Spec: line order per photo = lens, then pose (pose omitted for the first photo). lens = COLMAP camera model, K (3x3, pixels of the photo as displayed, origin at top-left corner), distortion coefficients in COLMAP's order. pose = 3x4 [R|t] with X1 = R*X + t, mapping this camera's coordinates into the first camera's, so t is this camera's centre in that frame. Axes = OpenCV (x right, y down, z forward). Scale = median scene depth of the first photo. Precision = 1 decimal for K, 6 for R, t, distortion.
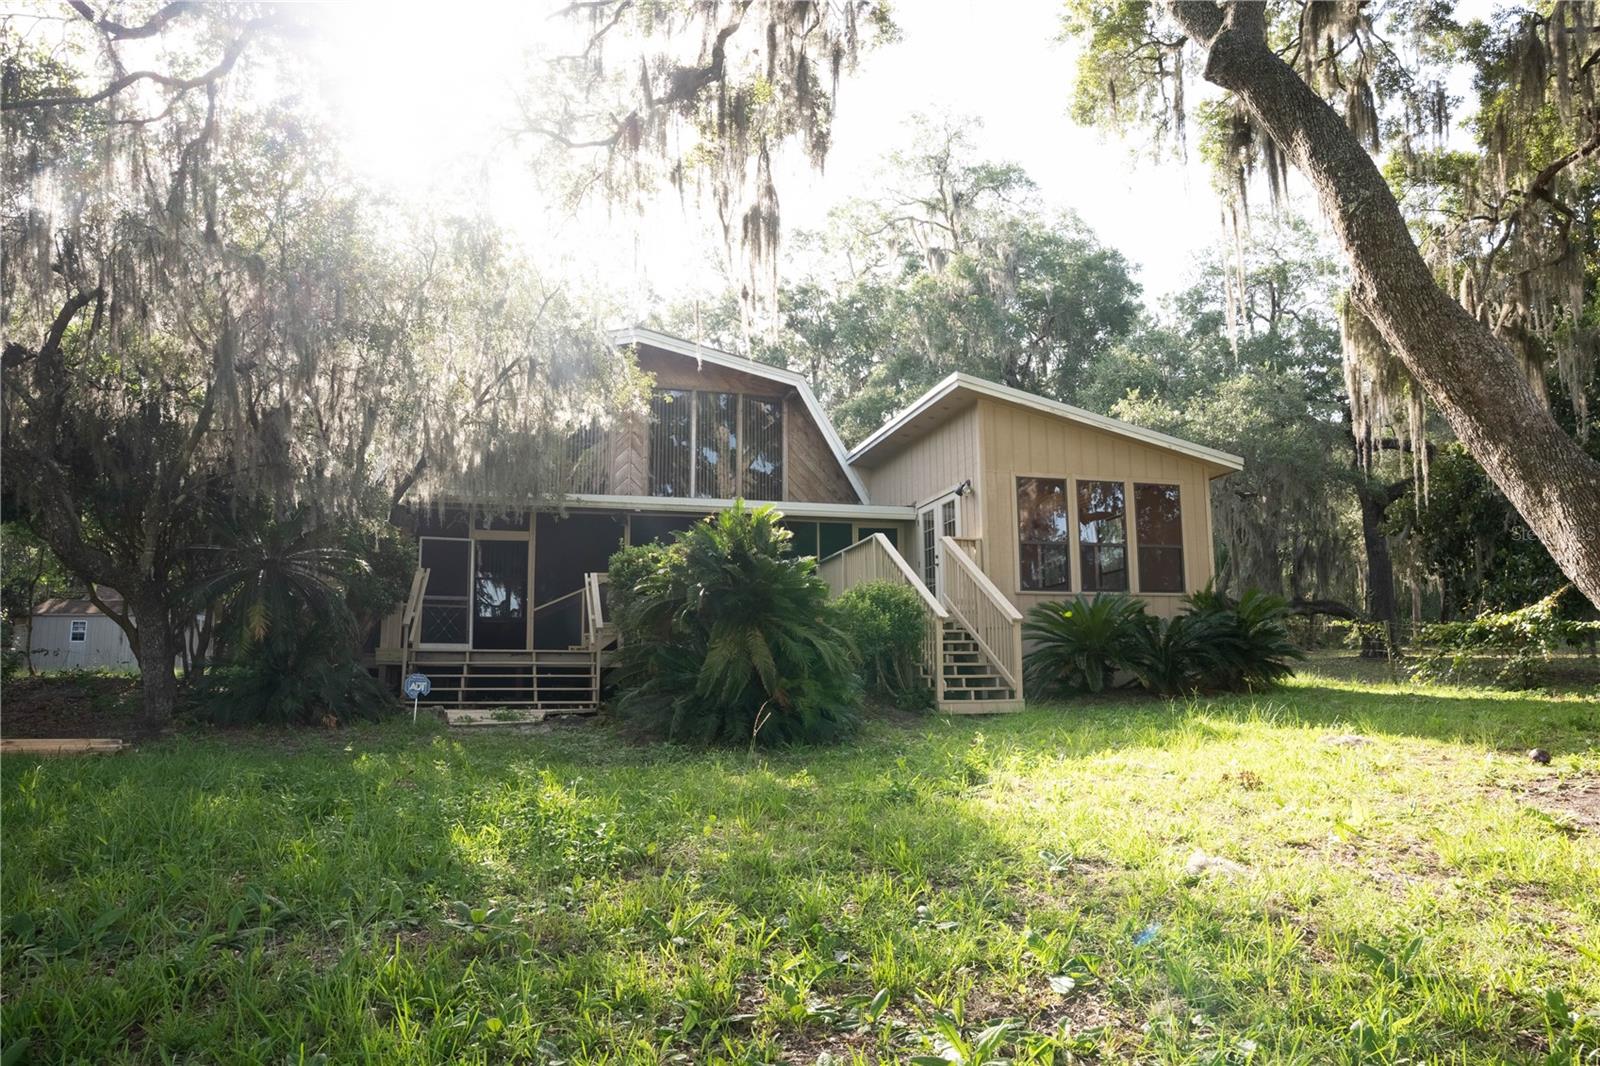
lens RADIAL K [[1098.1, 0, 798.3], [0, 1098.1, 530.3], [0, 0, 1]] dist [-0.156908, 0.000132]
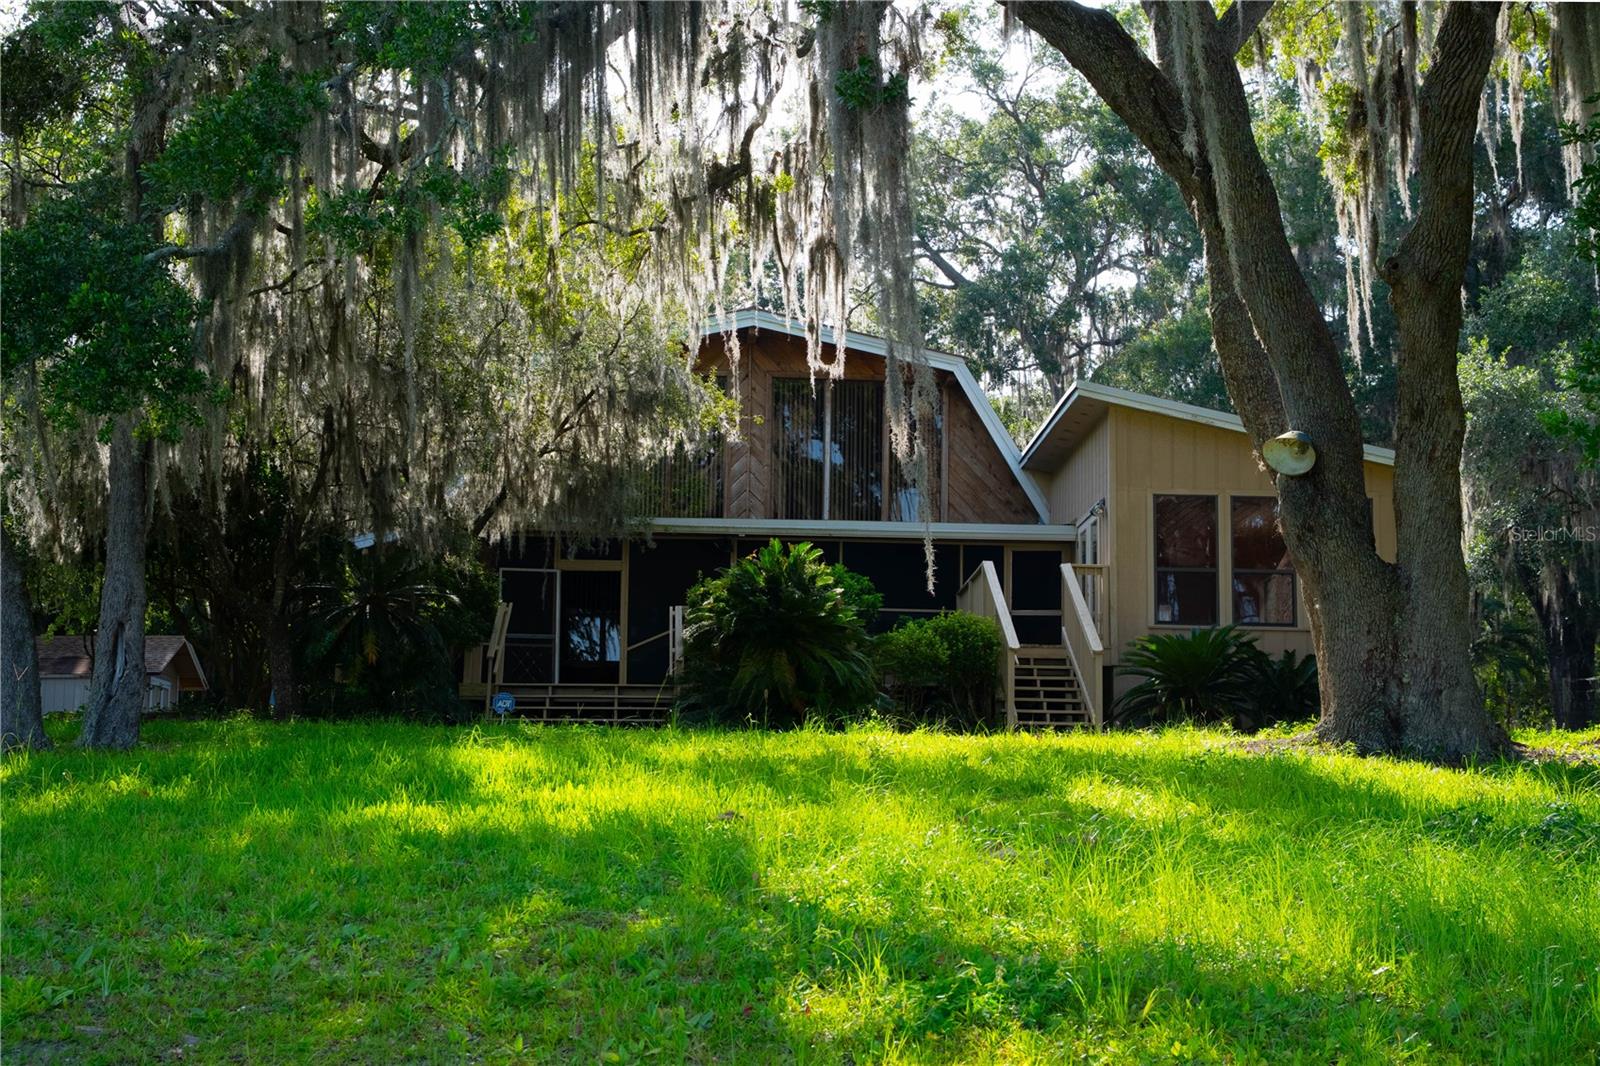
lens RADIAL K [[2529.1, 0, 804.0], [0, 2529.1, 538.8], [0, 0, 1]] dist [0.004452, 0.053283]
pose [[0.978649, -0.009920, -0.205297, 0.390417], [0.011845, 0.999897, 0.008150, -0.038410], [0.205195, -0.010407, 0.978666, -1.194564]]
